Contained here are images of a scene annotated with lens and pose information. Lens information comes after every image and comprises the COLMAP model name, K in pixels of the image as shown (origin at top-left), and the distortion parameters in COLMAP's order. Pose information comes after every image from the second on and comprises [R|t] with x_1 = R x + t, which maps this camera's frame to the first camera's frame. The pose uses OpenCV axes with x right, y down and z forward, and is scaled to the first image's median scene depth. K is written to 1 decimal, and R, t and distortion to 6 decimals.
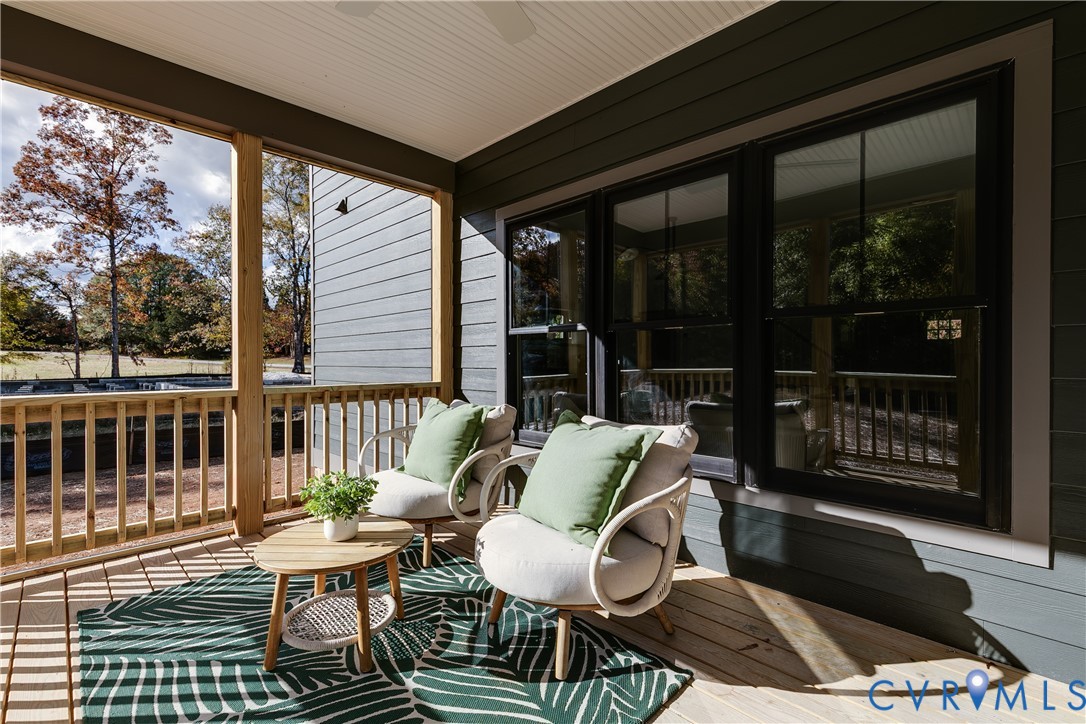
lens RADIAL K [[500.8, 0, 542.9], [0, 500.8, 359.9], [0, 0, 1]] dist [0.003462, 0.000871]
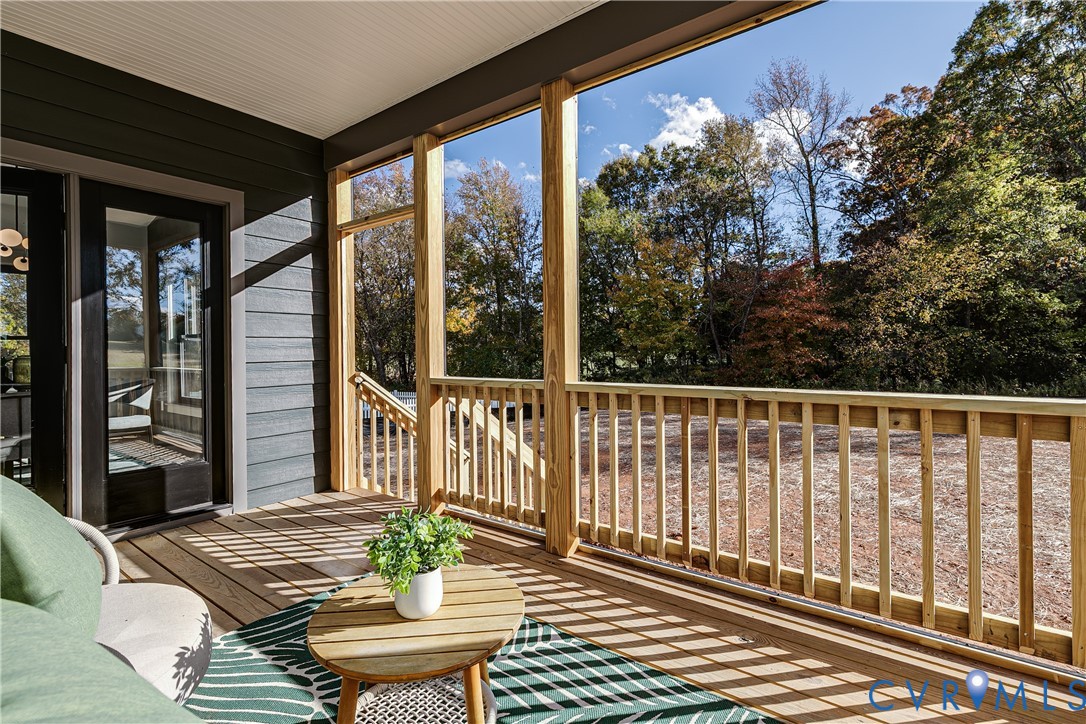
lens RADIAL K [[500.8, 0, 542.6], [0, 500.8, 354.0], [0, 0, 1]] dist [0.003462, 0.000871]
pose [[-0.987714, 0.014810, -0.155570, -0.534283], [0.014175, 0.999886, 0.005193, -0.004538], [0.155629, 0.002924, -0.987811, 1.950534]]
